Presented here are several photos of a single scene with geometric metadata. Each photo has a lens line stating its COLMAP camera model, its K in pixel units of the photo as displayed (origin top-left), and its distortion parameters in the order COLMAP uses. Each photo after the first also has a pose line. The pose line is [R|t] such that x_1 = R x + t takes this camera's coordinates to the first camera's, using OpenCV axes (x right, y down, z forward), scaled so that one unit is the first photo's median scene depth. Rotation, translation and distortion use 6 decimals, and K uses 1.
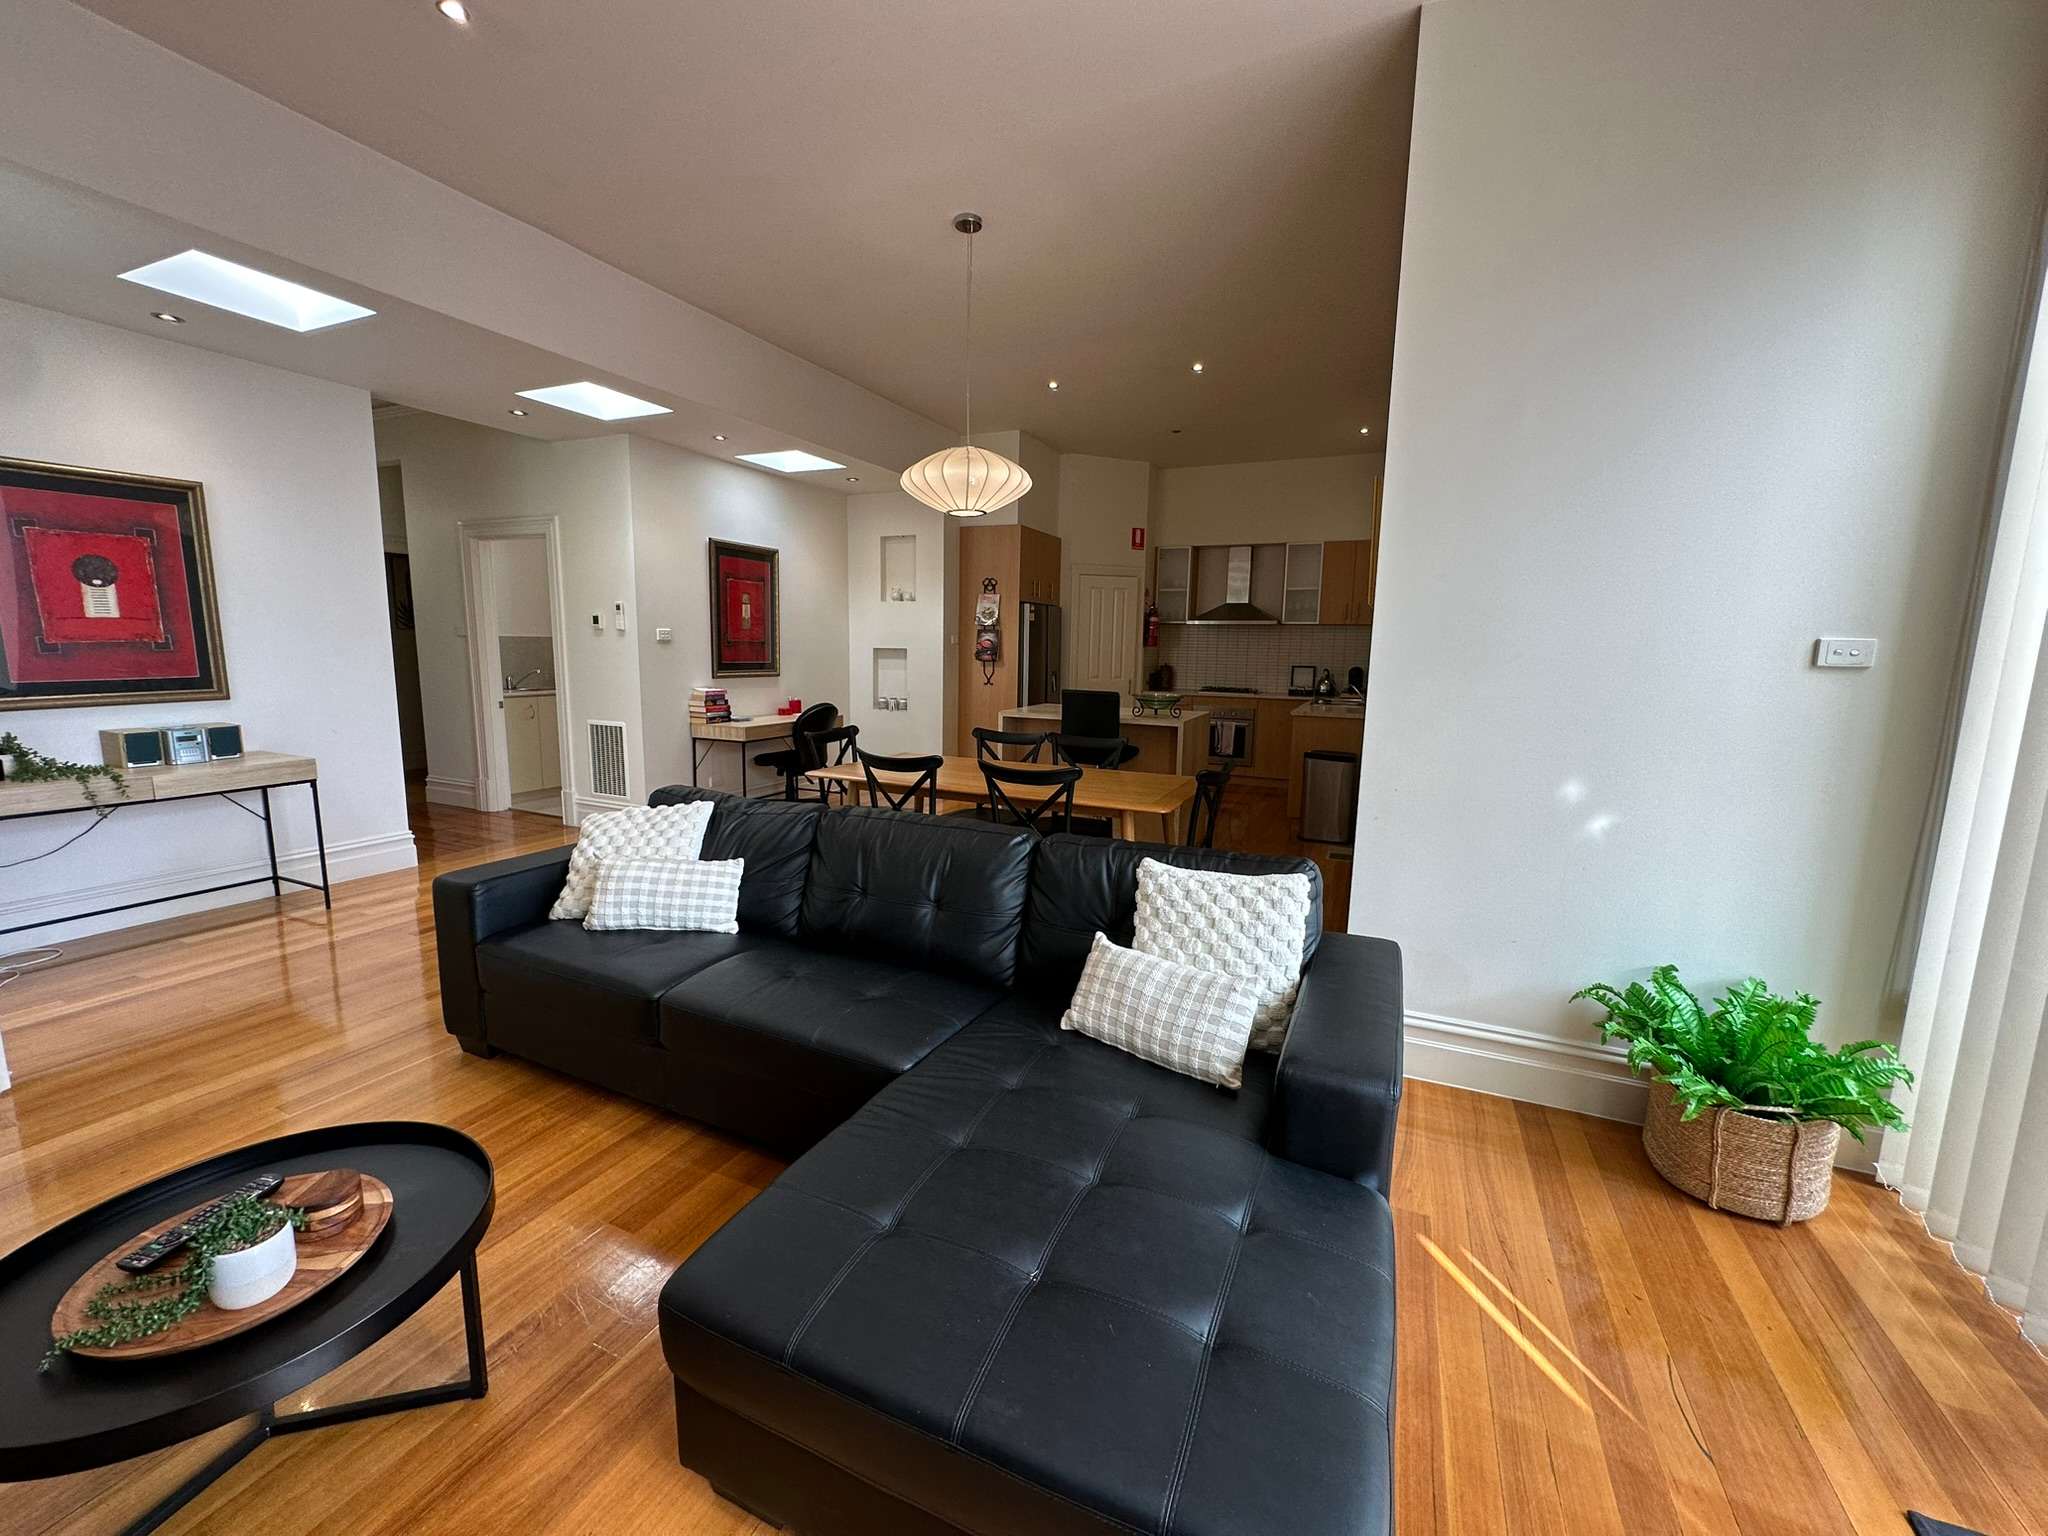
lens RADIAL K [[821.0, 0, 1024.0], [0, 821.0, 768.0], [0, 0, 1]] dist [0.001552, -0.000007]
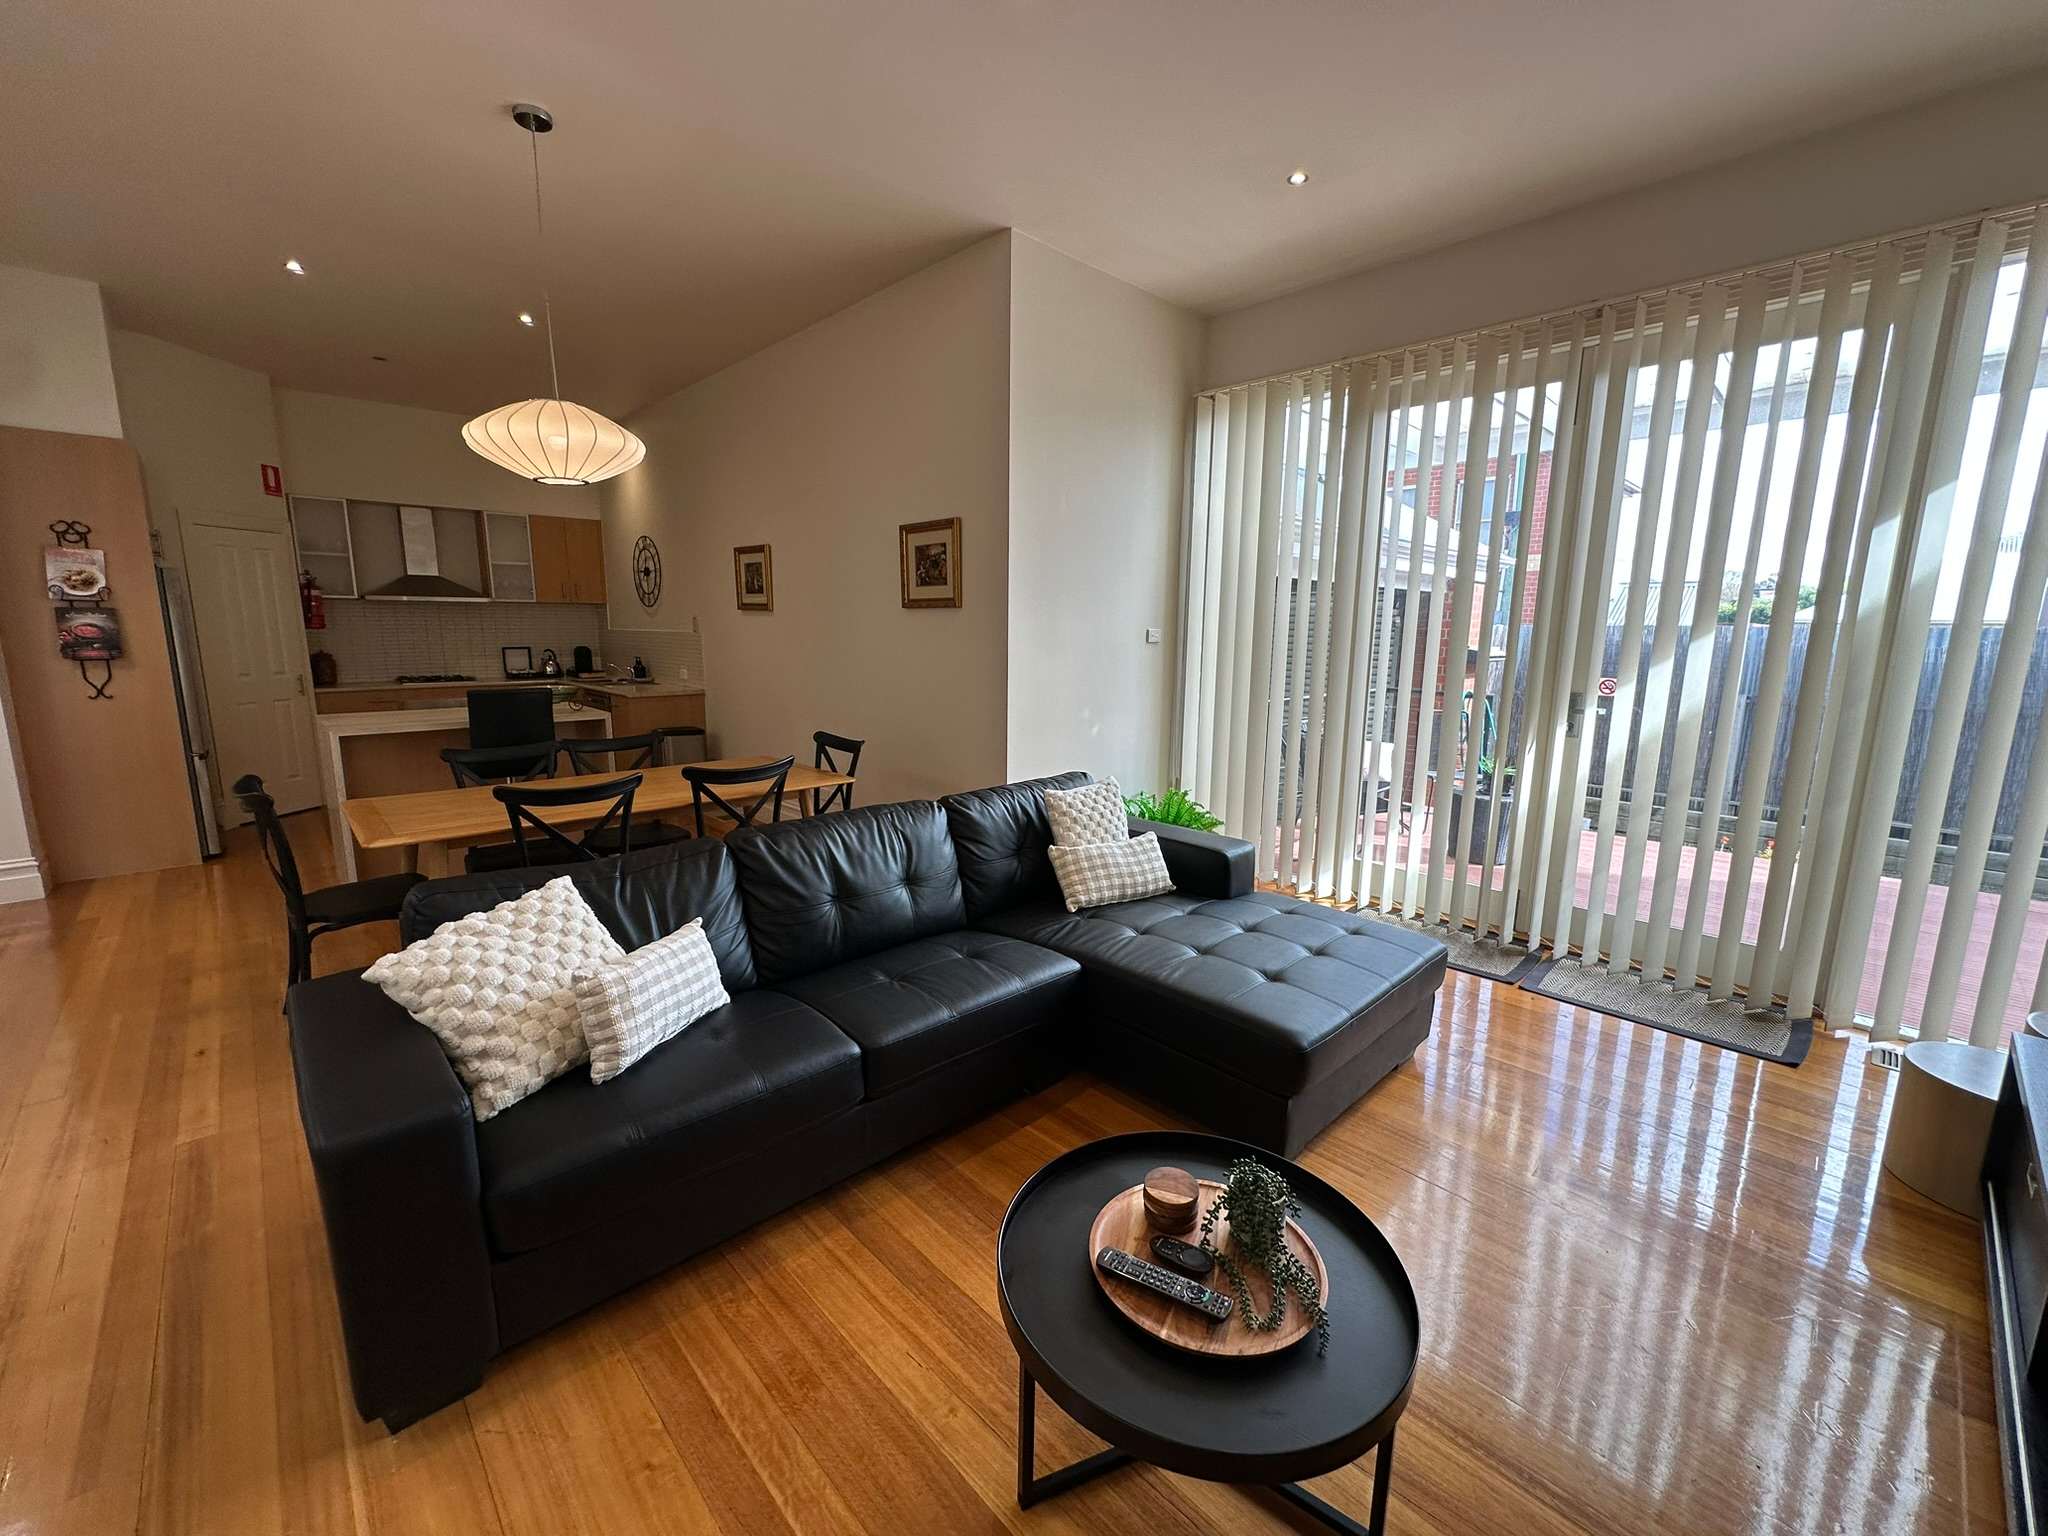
lens RADIAL K [[821.0, 0, 1024.0], [0, 821.0, 768.0], [0, 0, 1]] dist [0.001552, -0.000007]
pose [[0.370116, -0.173514, 0.912637, -0.334162], [0.137683, 0.981798, 0.130827, -0.034915], [-0.918726, 0.077234, 0.387270, 0.133919]]
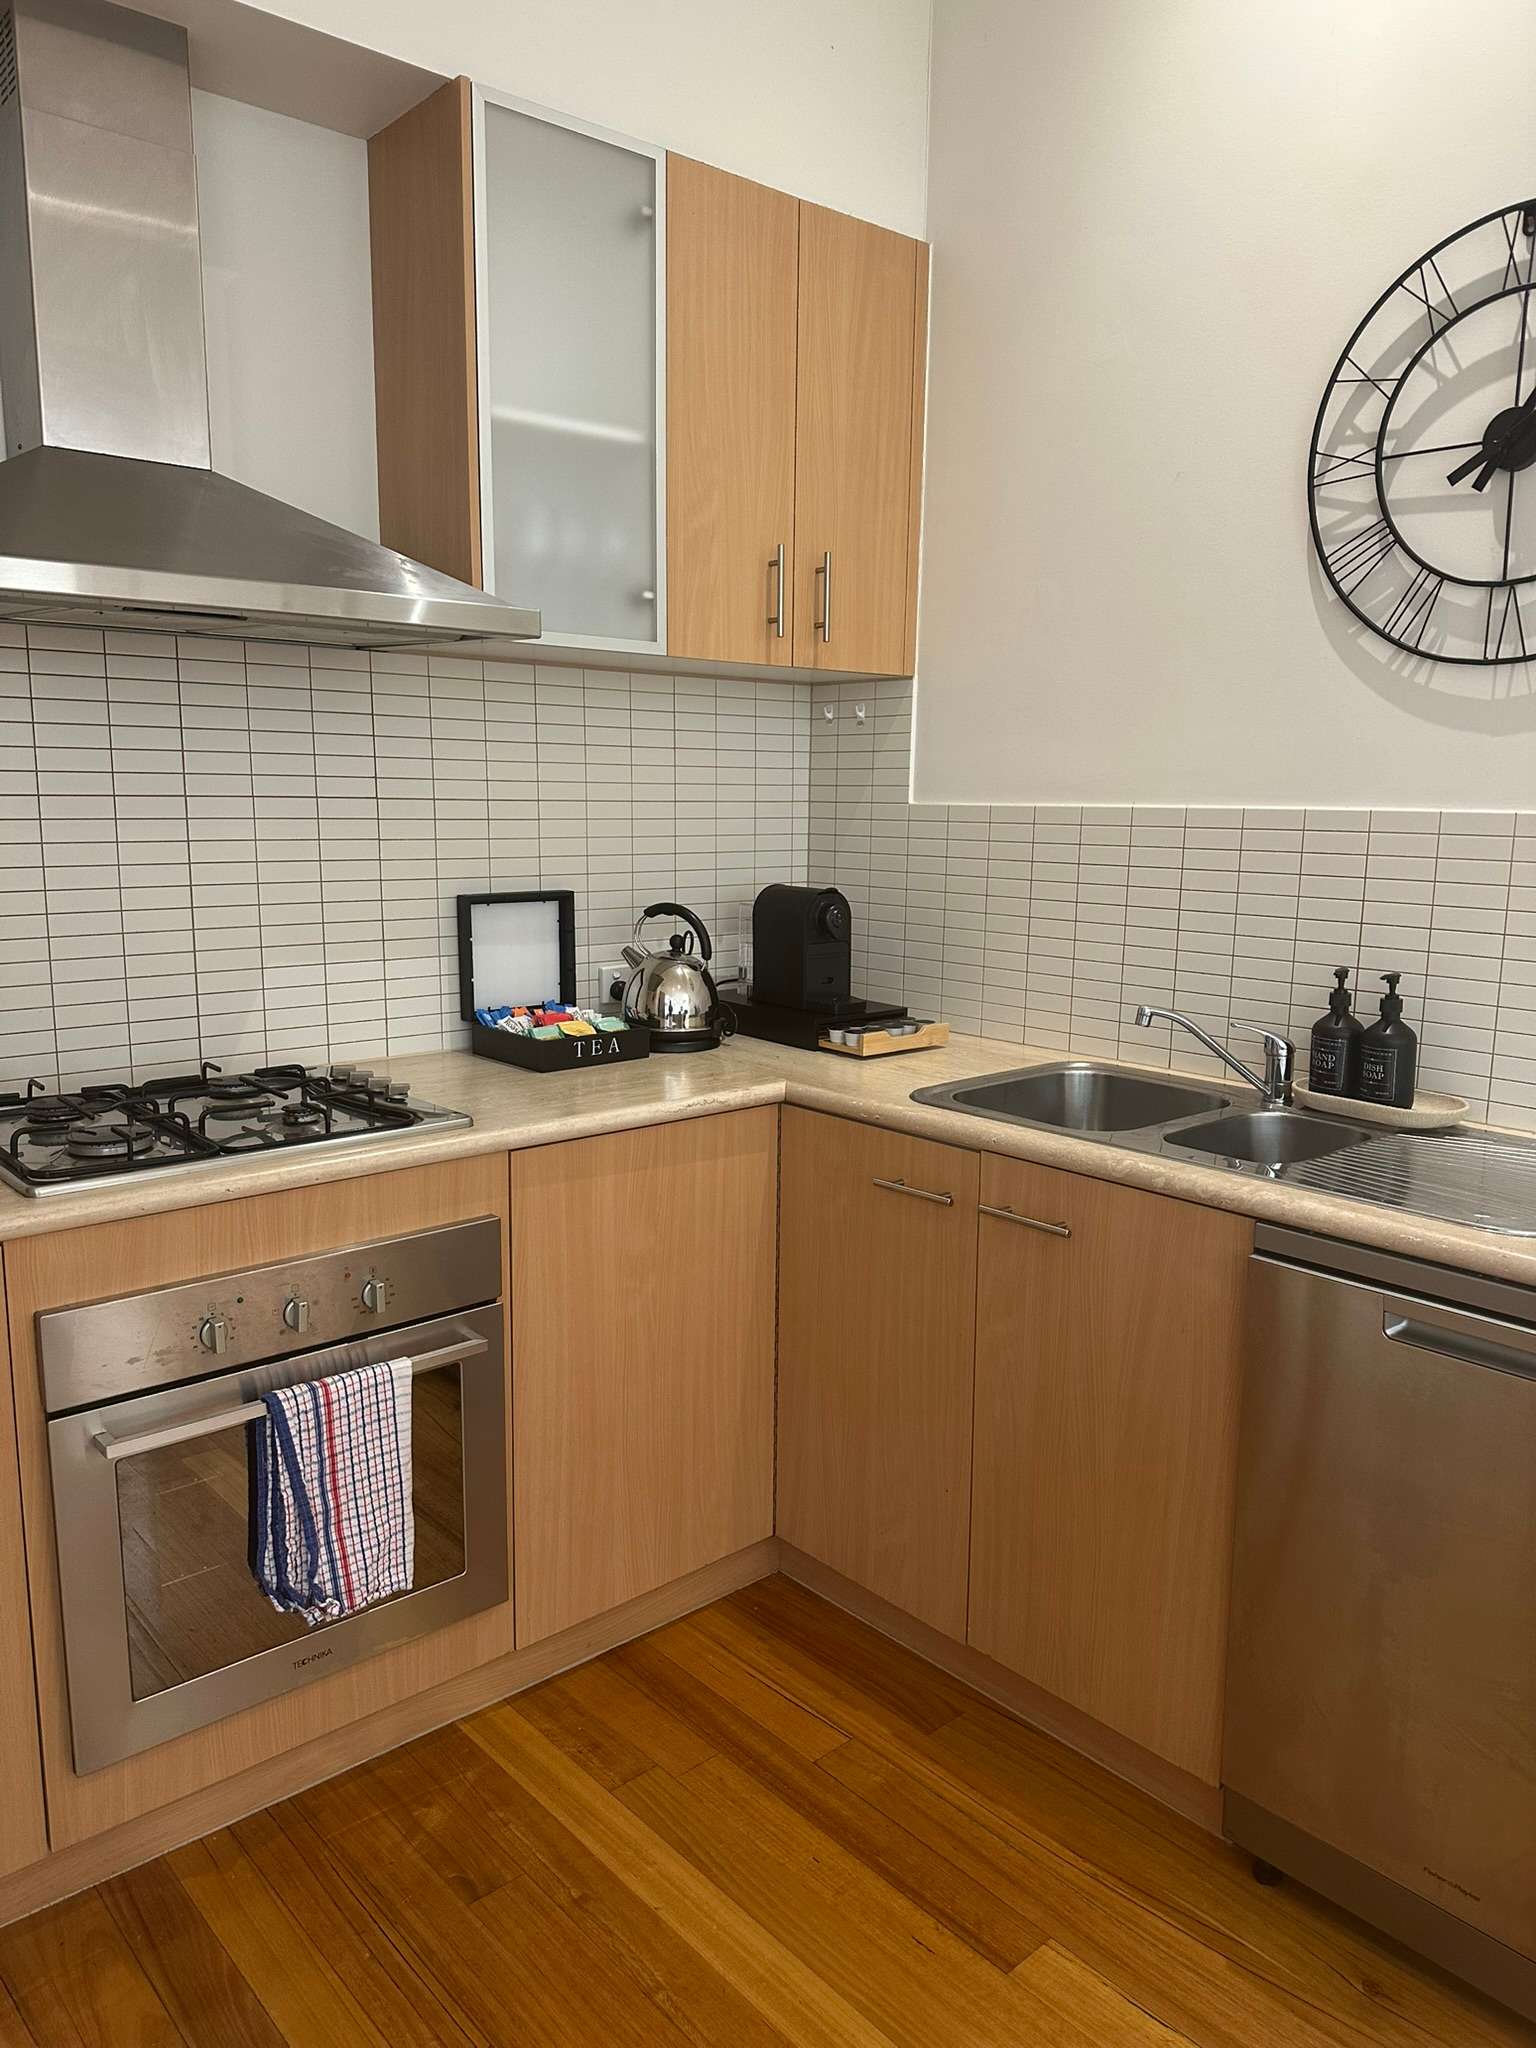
lens RADIAL K [[1445.8, 0, 812.9], [0, 1445.8, 1020.6], [0, 0, 1]] dist [0.071442, -0.080436]
pose [[0.387123, -0.155630, 0.908799, 0.077082], [0.131134, 0.984926, 0.112807, -0.131150], [-0.912655, 0.075504, 0.401696, 0.861932]]
